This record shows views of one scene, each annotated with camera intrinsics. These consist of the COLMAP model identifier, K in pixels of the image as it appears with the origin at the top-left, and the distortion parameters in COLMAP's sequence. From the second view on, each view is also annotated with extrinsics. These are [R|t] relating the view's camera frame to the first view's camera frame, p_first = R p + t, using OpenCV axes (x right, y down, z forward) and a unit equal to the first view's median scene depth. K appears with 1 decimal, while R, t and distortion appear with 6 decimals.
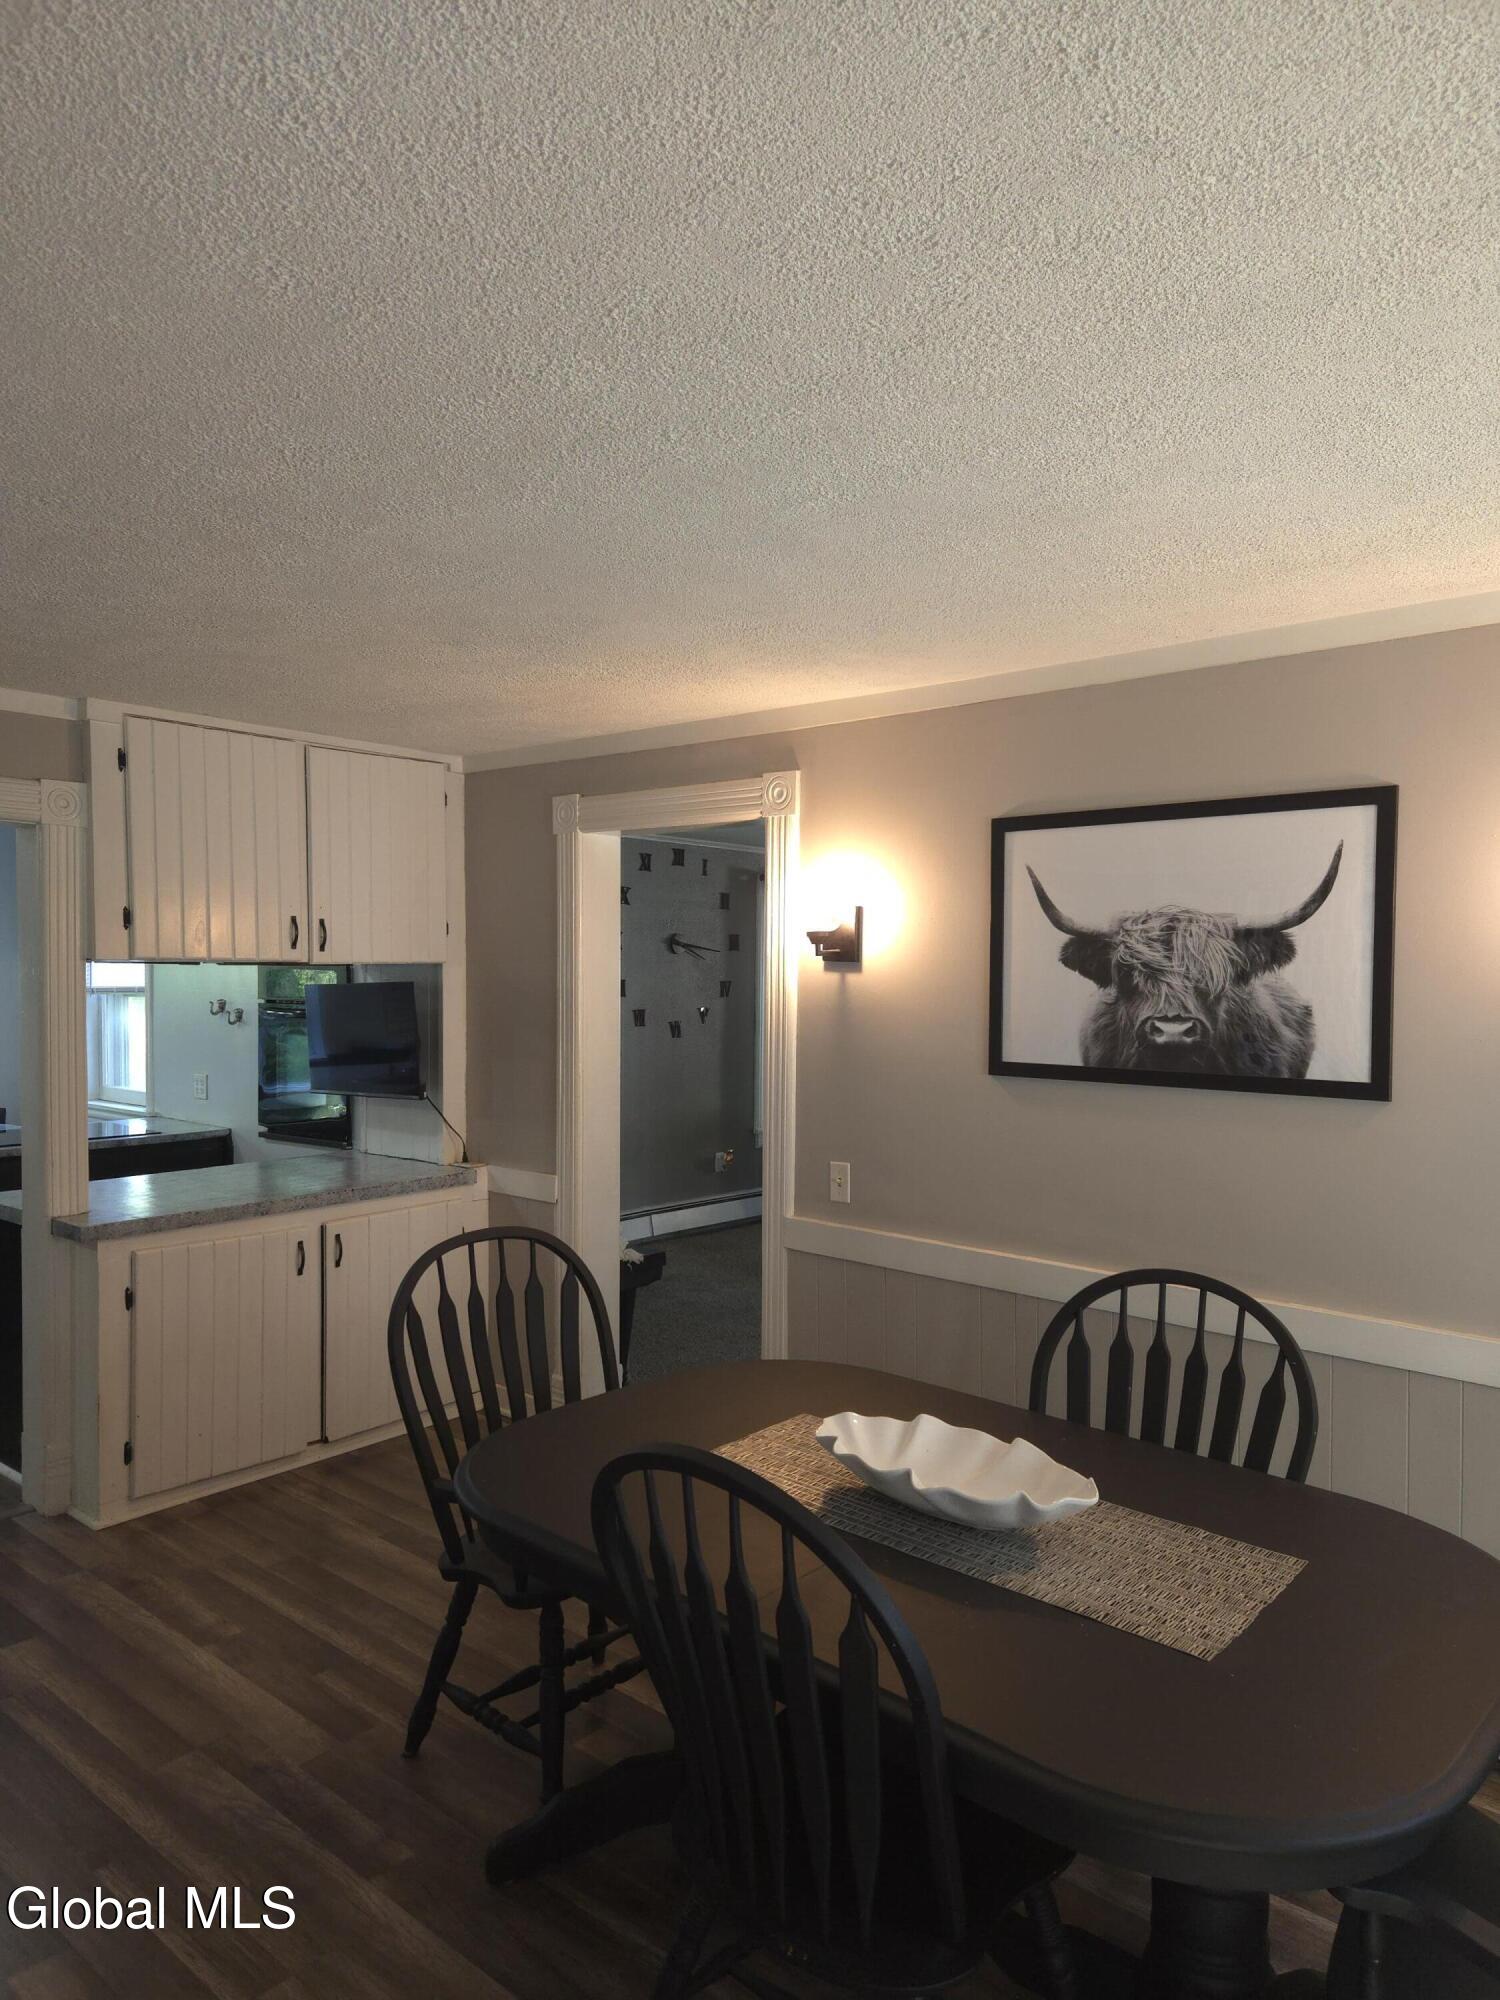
lens RADIAL K [[1349.0, 0, 746.9], [0, 1349.0, 1005.3], [0, 0, 1]] dist [0.062776, -0.027620]
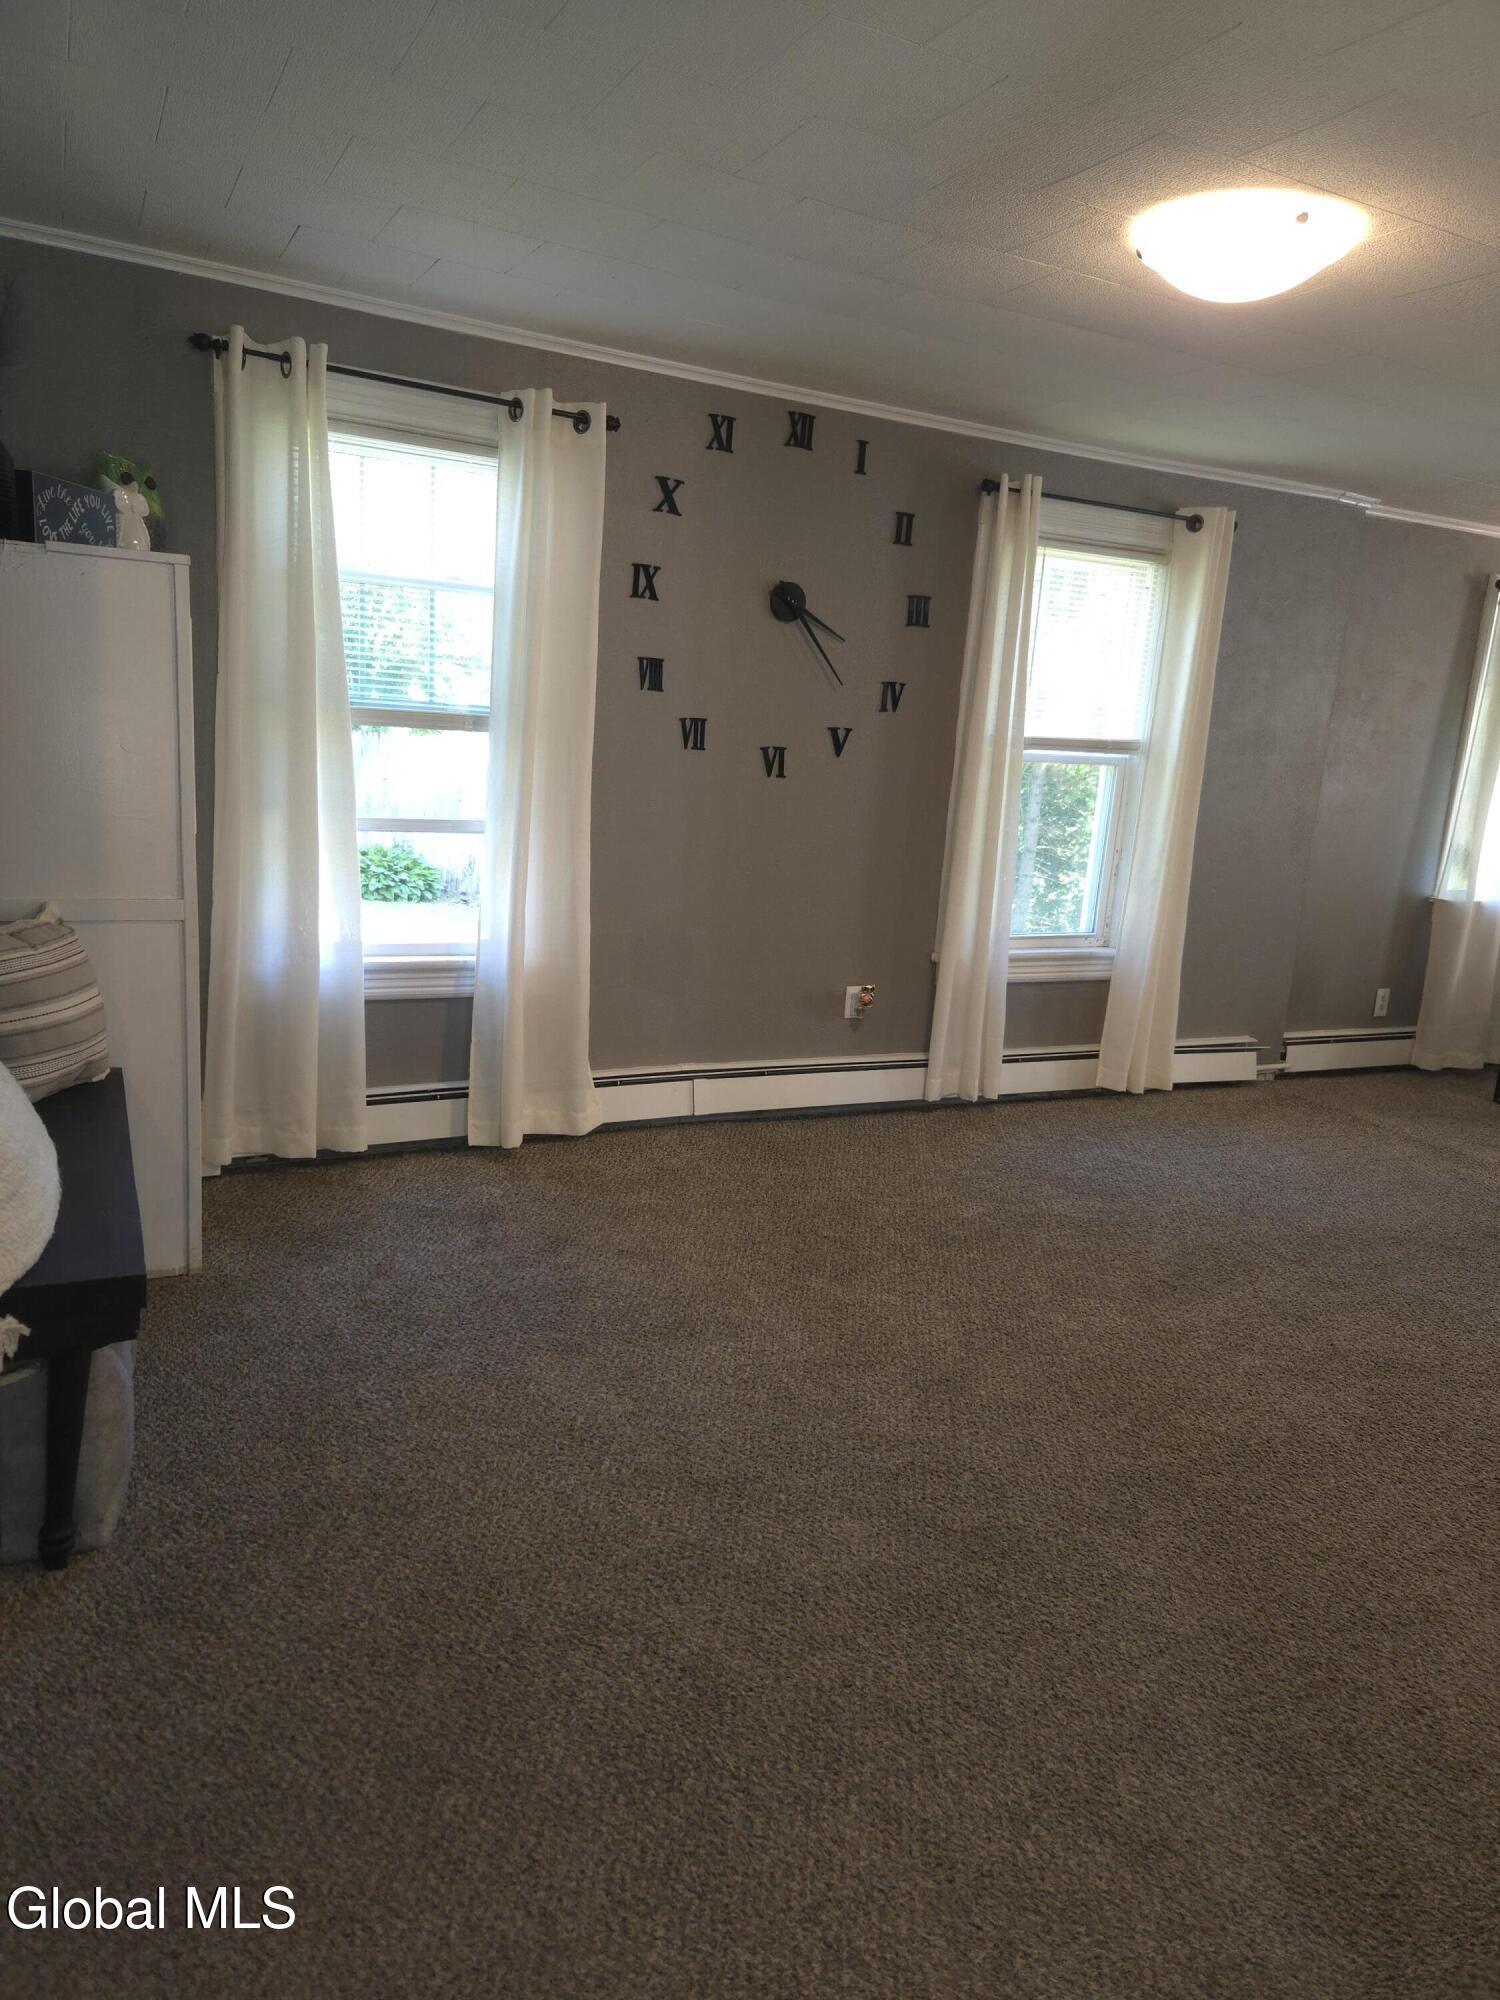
lens RADIAL K [[1349.0, 0, 739.2], [0, 1349.0, 983.3], [0, 0, 1]] dist [0.062776, -0.027620]
pose [[0.923132, 0.131046, -0.361461, 0.147727], [-0.073768, 0.983024, 0.167995, 0.015345], [0.377340, -0.128418, 0.917128, 0.469594]]
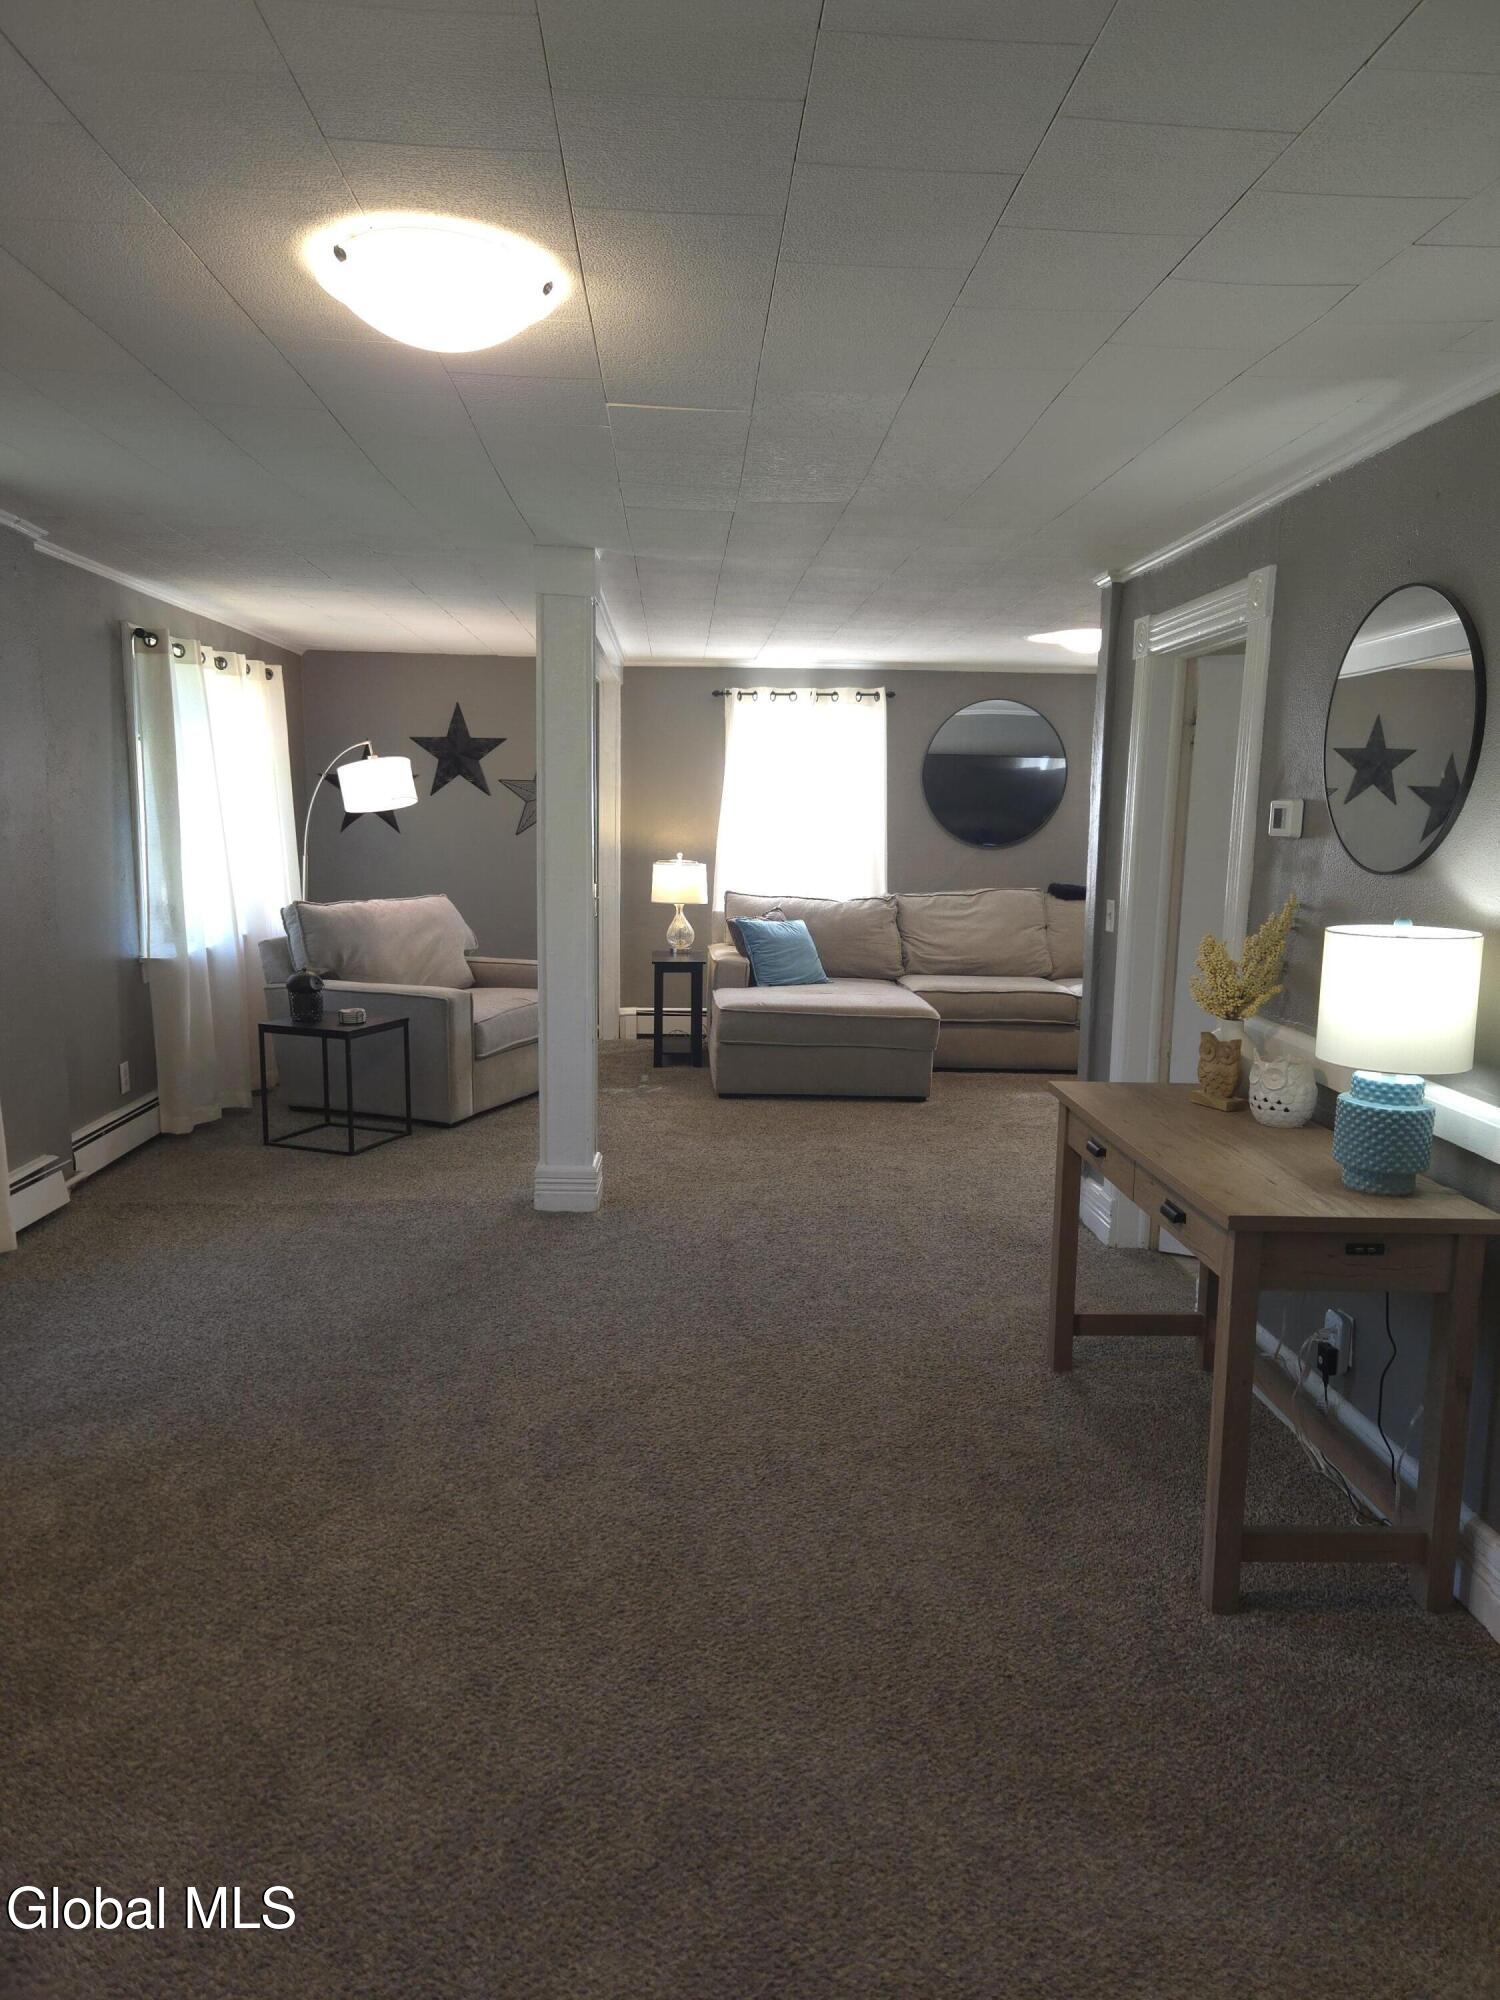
lens RADIAL K [[1349.0, 0, 744.0], [0, 1349.0, 996.7], [0, 0, 1]] dist [0.062776, -0.027620]
pose [[0.723300, -0.091926, 0.684388, -0.050815], [0.006571, 0.991971, 0.126296, -0.001563], [-0.690503, -0.086852, 0.718097, 0.582407]]
